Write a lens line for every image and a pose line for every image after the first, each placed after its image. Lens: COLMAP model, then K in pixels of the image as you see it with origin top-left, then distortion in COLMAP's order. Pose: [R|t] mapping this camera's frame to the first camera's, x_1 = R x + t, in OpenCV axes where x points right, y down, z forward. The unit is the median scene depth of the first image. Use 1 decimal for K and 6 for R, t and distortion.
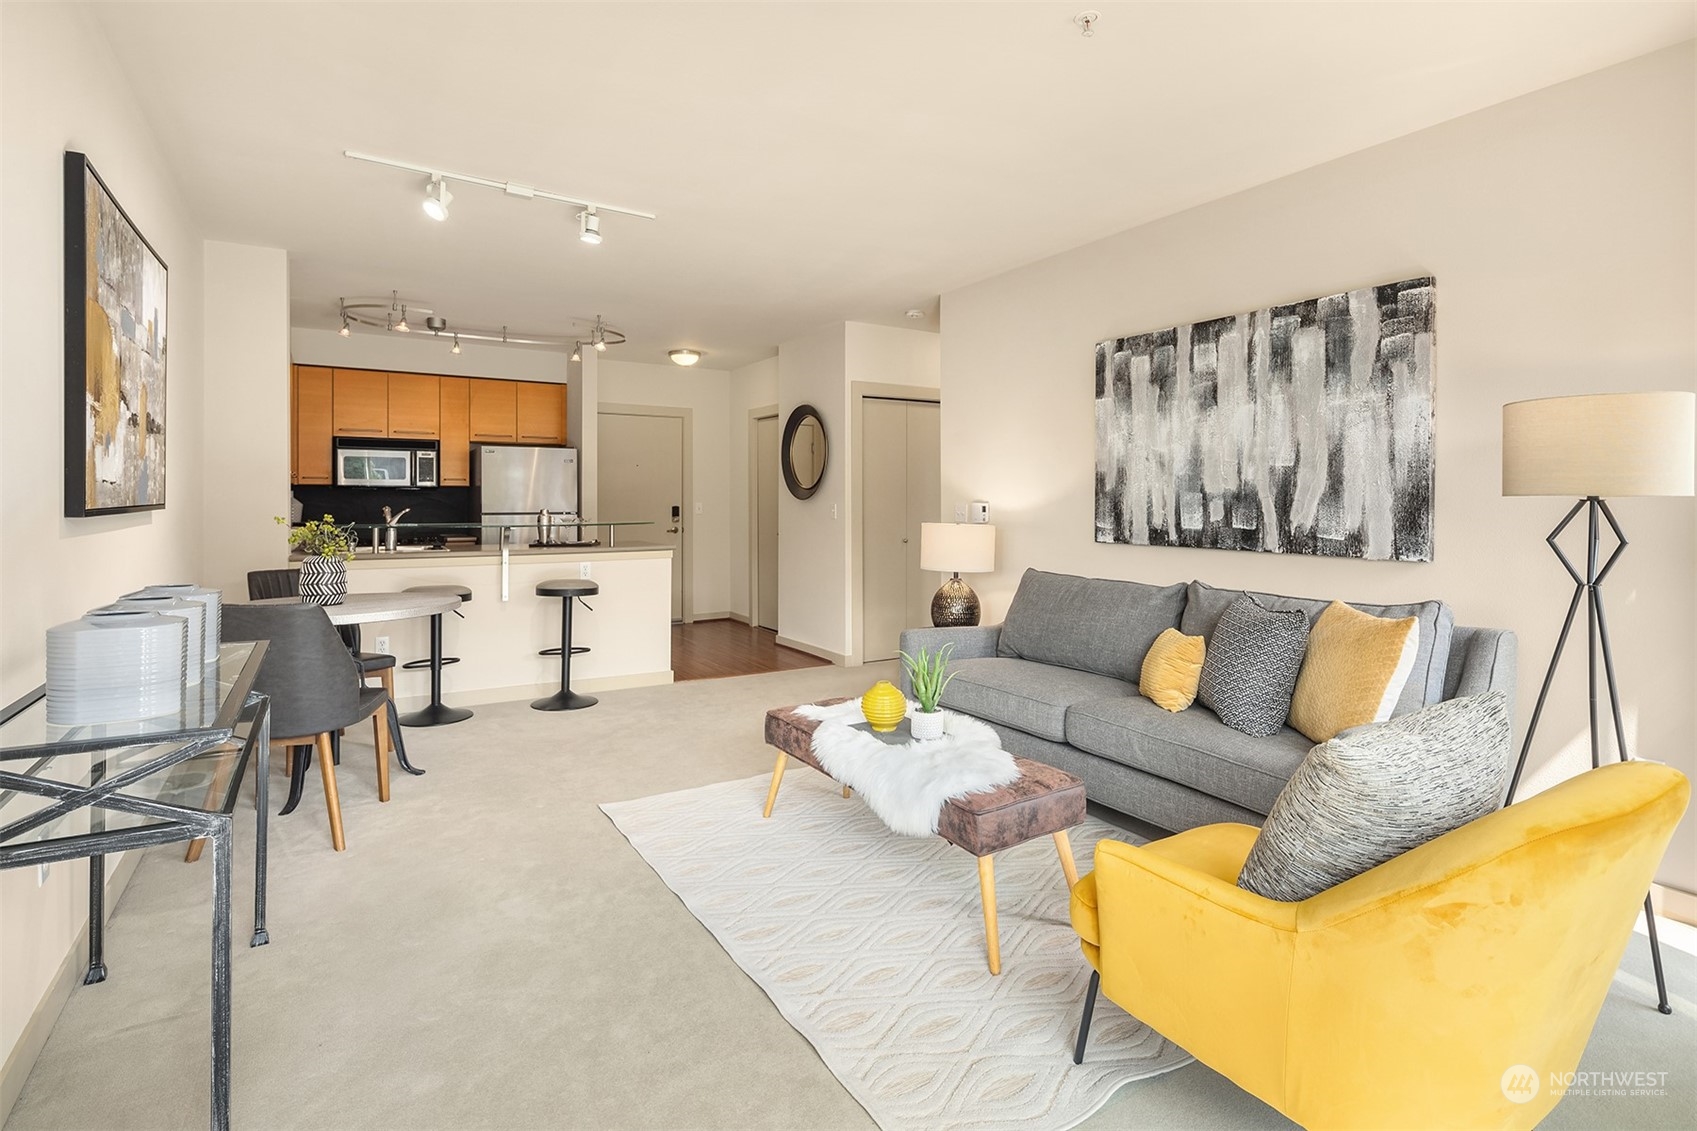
lens RADIAL K [[829.7, 0, 848.6], [0, 829.7, 506.0], [0, 0, 1]] dist [0.004981, -0.004218]
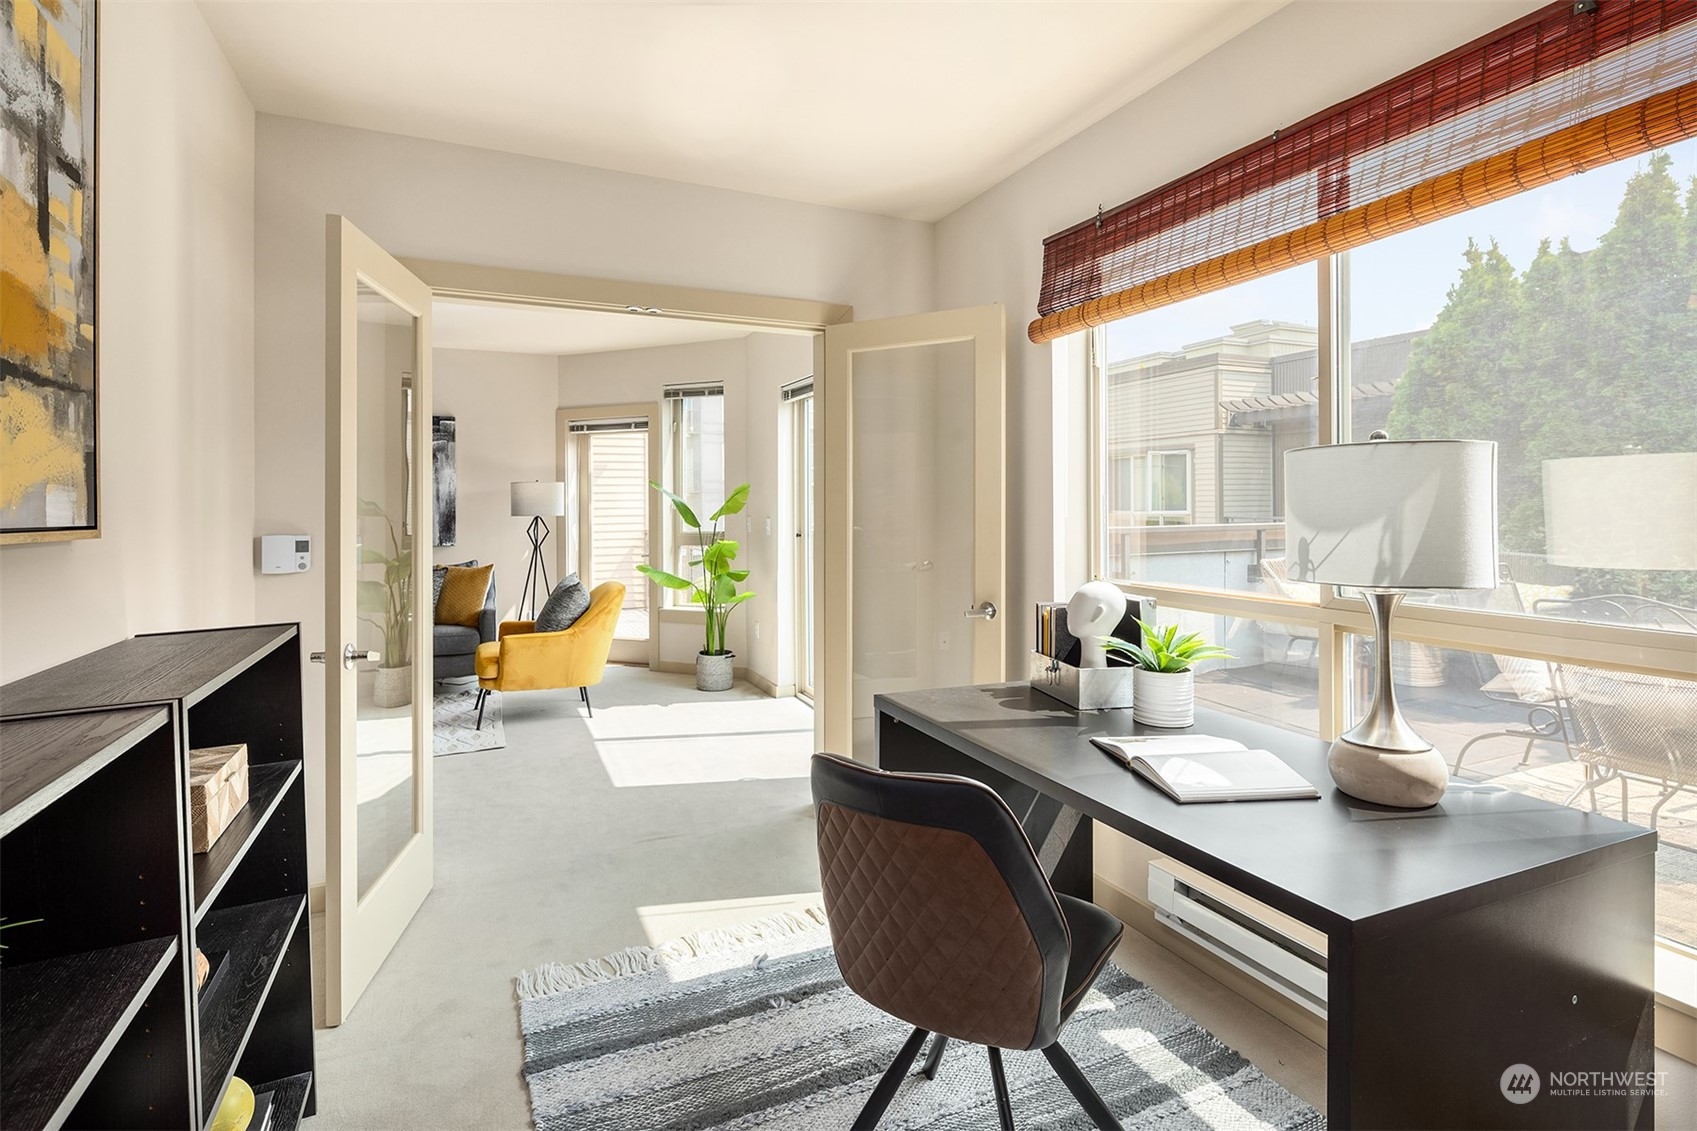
lens RADIAL K [[829.7, 0, 871.4], [0, 829.7, 503.4], [0, 0, 1]] dist [0.004981, -0.004218]
pose [[0.110210, -0.000032, 0.993908, -1.070410], [0.016389, 0.999864, -0.001785, -0.017586], [-0.993773, 0.016486, 0.110196, -0.270127]]
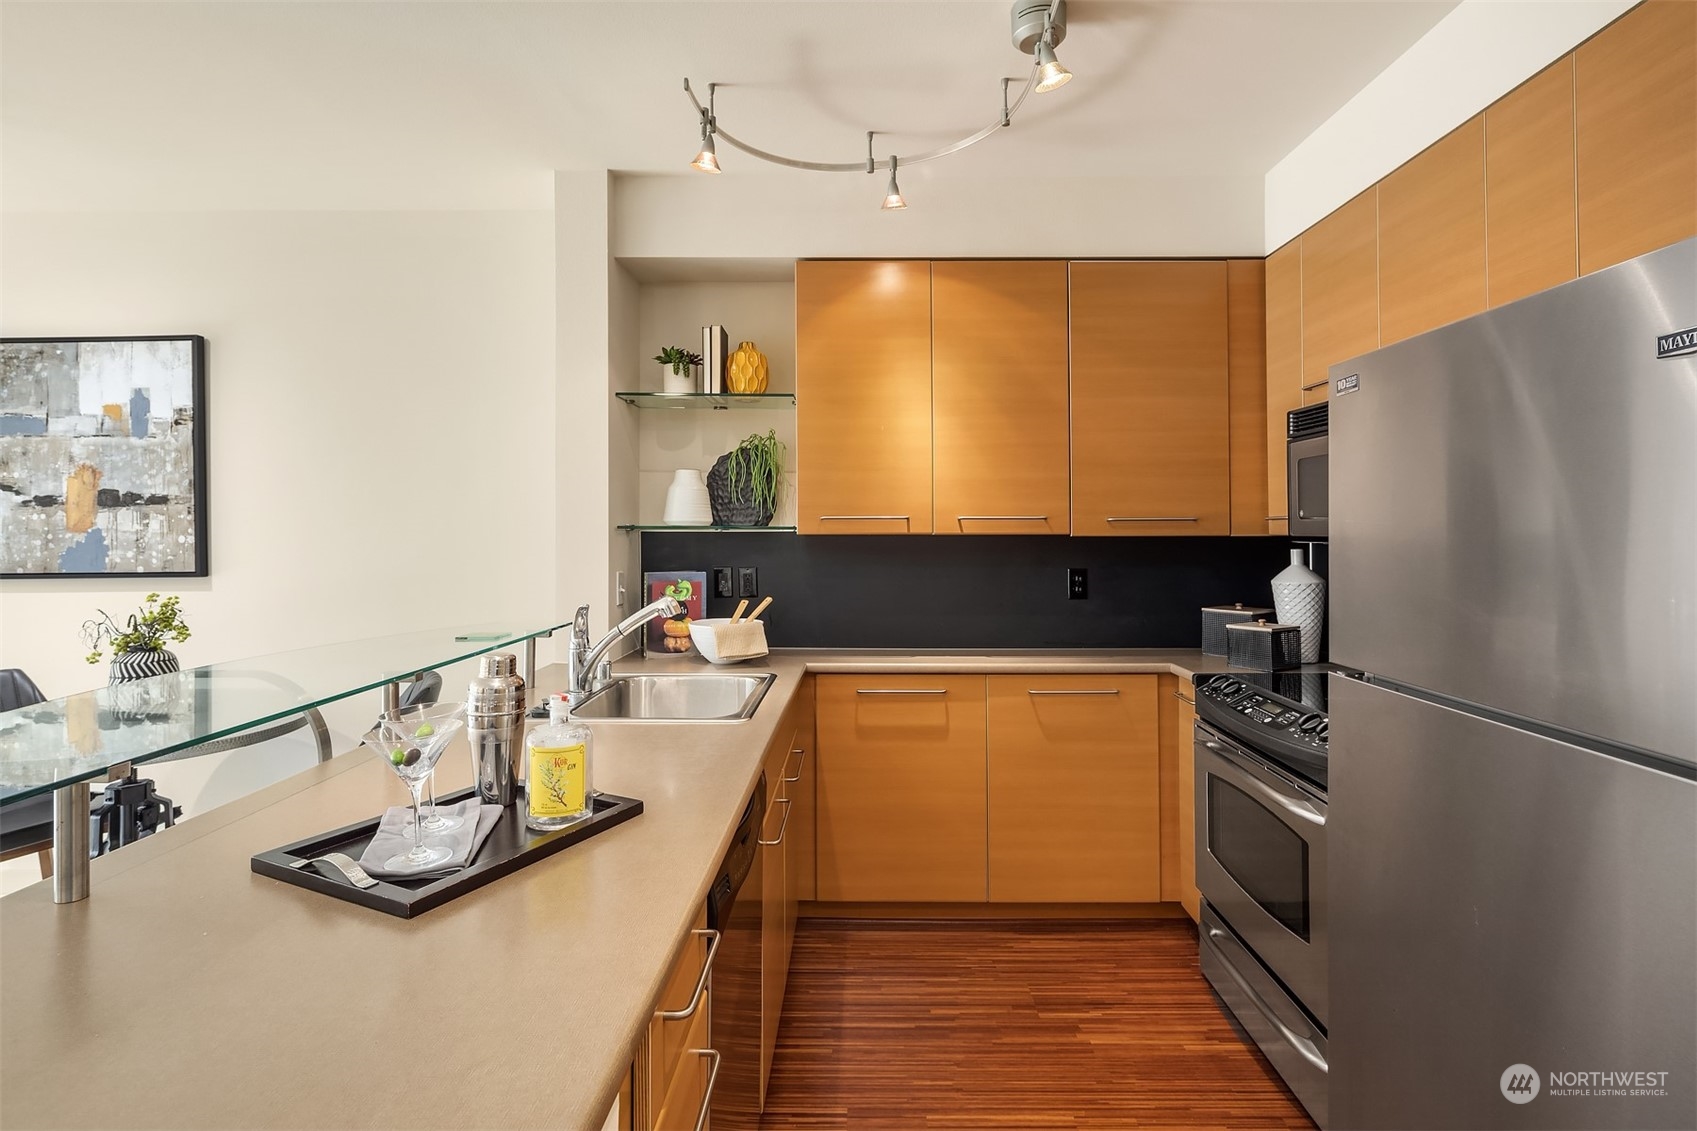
lens RADIAL K [[829.7, 0, 865.6], [0, 829.7, 524.9], [0, 0, 1]] dist [0.004981, -0.004218]
pose [[-0.534580, -0.004669, -0.845105, -0.327973], [-0.006023, 0.999980, -0.001715, -0.050282], [0.845096, 0.004173, -0.534598, 1.796693]]
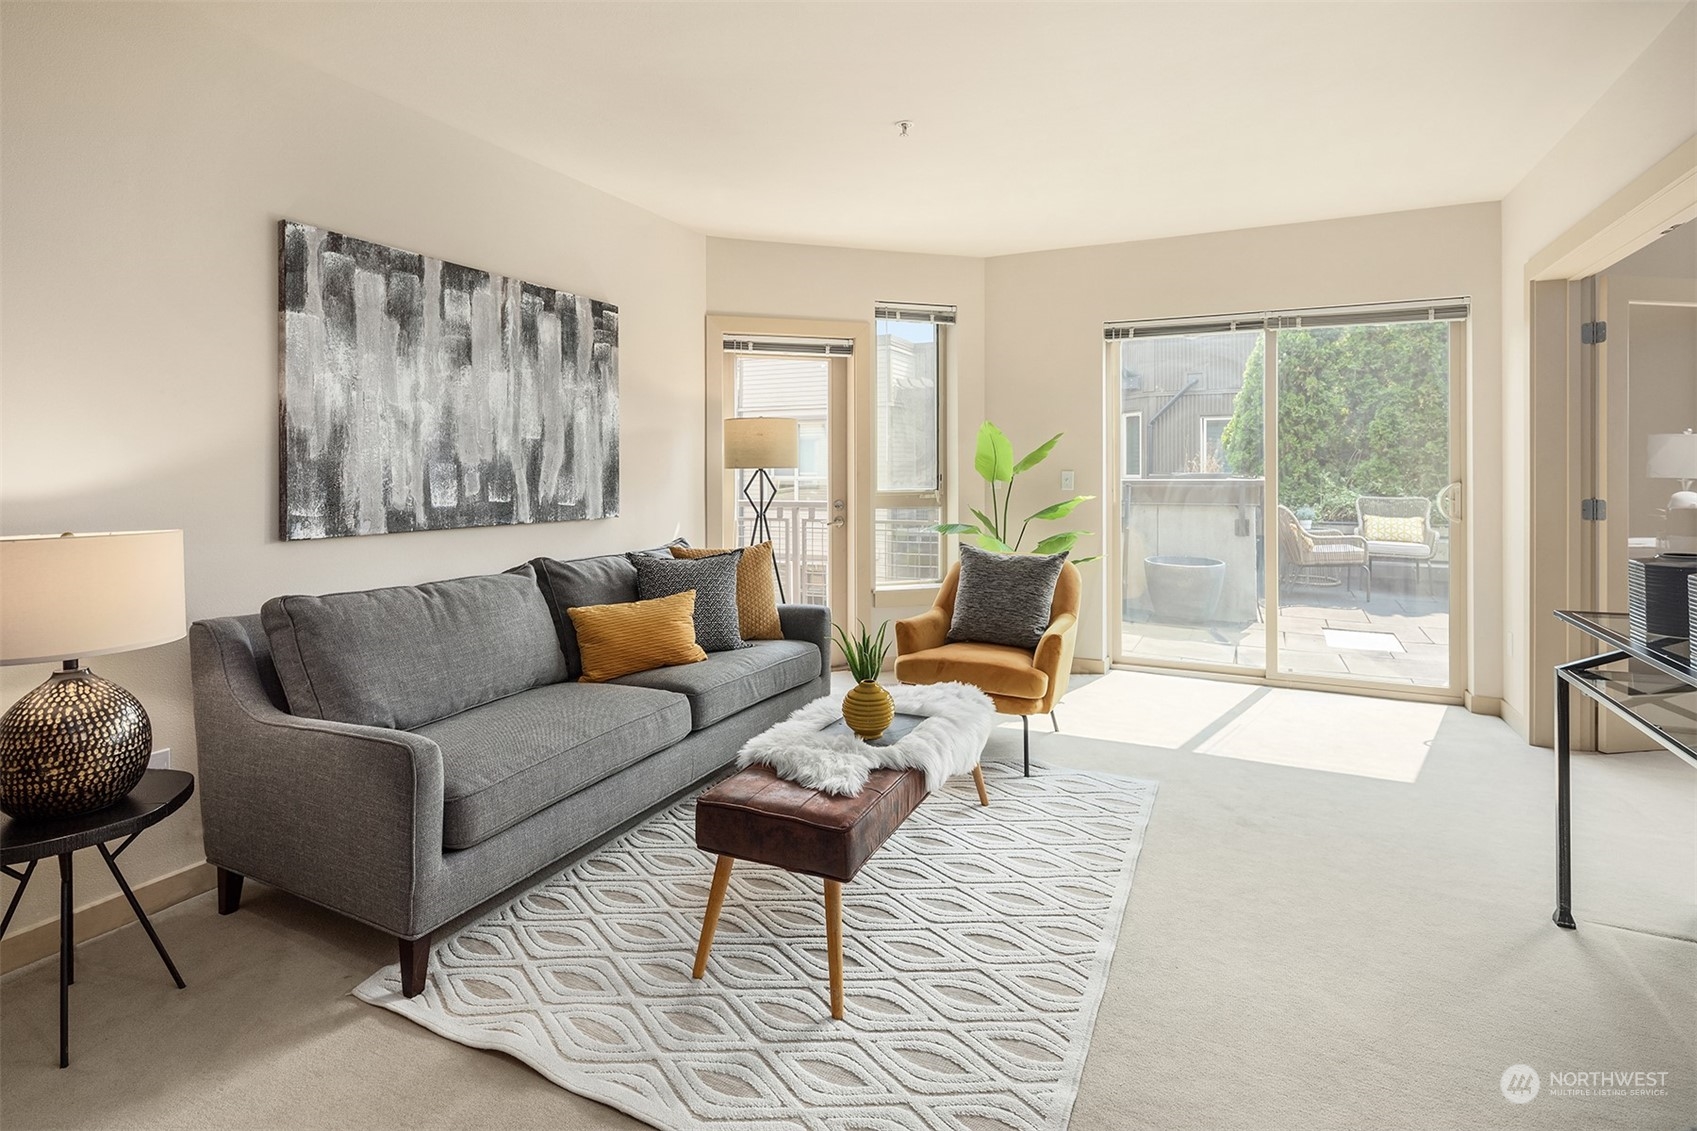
lens RADIAL K [[829.7, 0, 846.2], [0, 829.7, 464.1], [0, 0, 1]] dist [0.004981, -0.004218]
pose [[-0.538714, 0.008971, 0.842441, -0.496383], [0.011510, 0.999928, -0.003287, -0.007821], [-0.842410, 0.007926, -0.538779, 1.095148]]
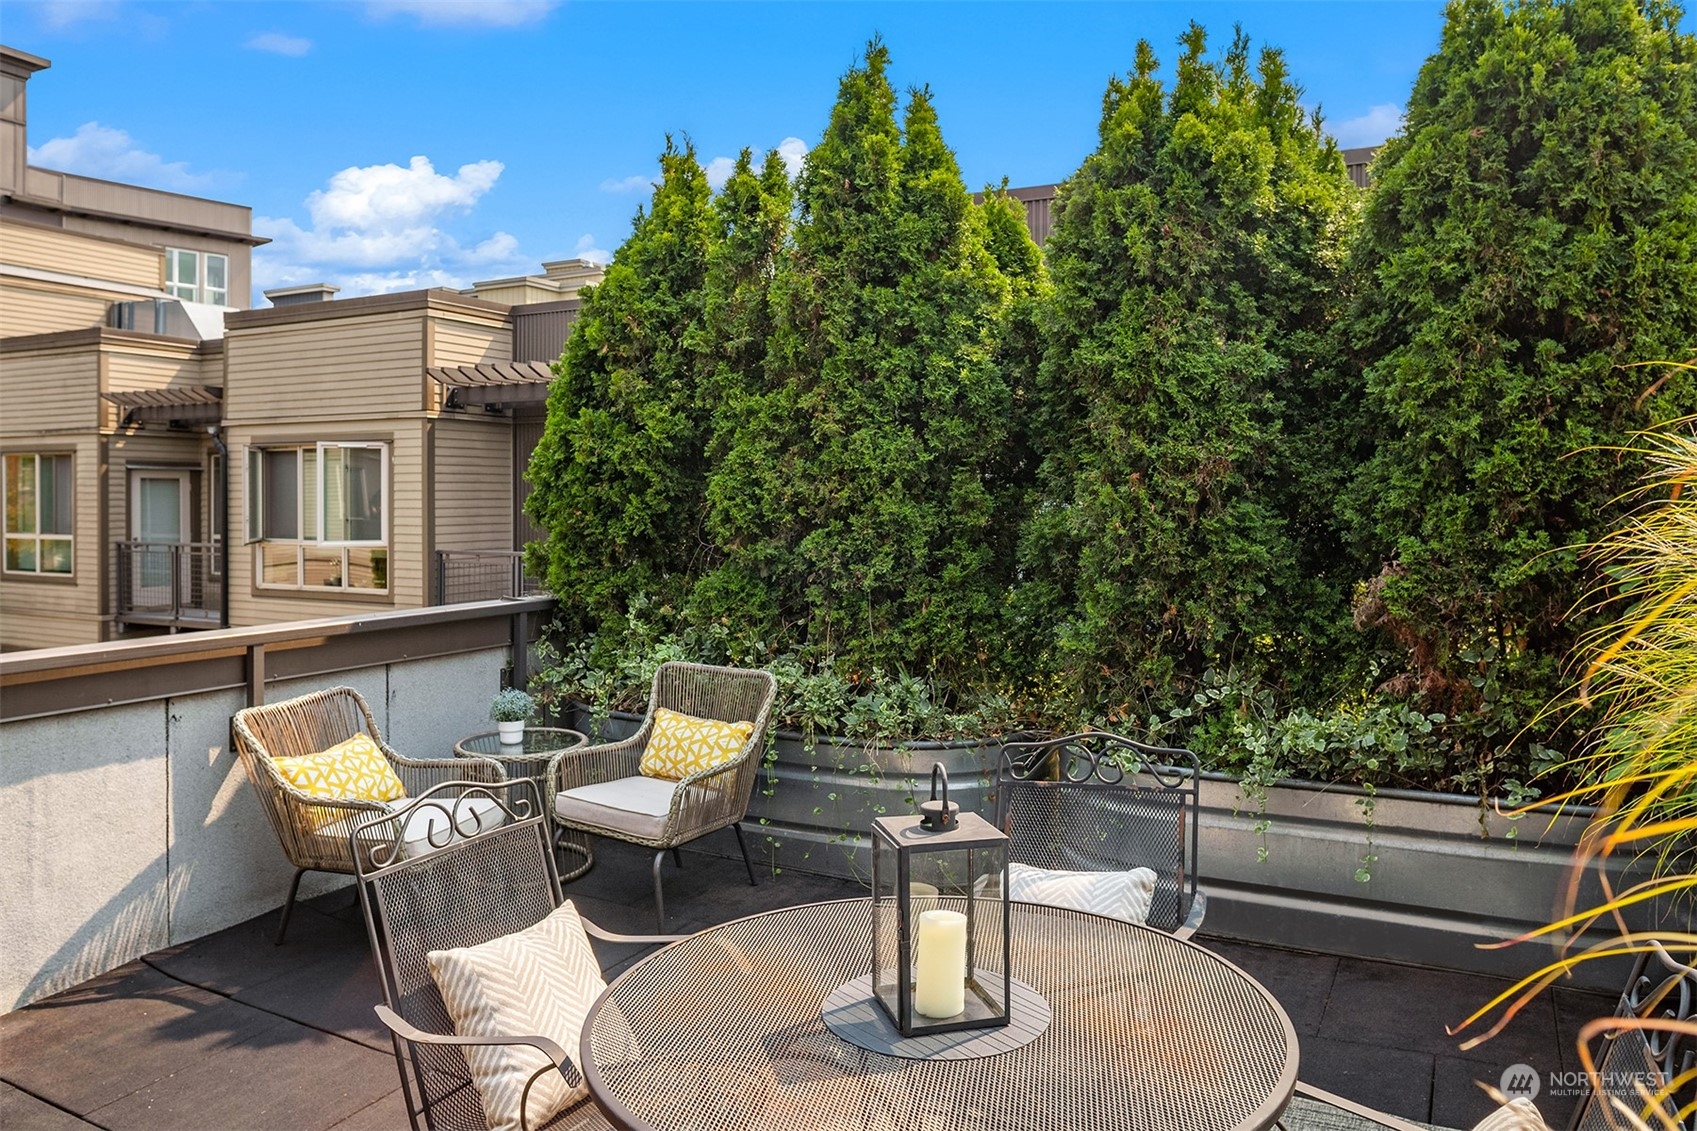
lens RADIAL K [[1191.4, 0, 849.2], [0, 1191.4, 508.8], [0, 0, 1]] dist [-0.057711, 0.033238]
pose [[-0.513361, -0.005088, 0.858157, -0.590445], [0.011968, 0.999843, 0.013087, -0.099180], [-0.858089, 0.016989, -0.513220, -0.799416]]
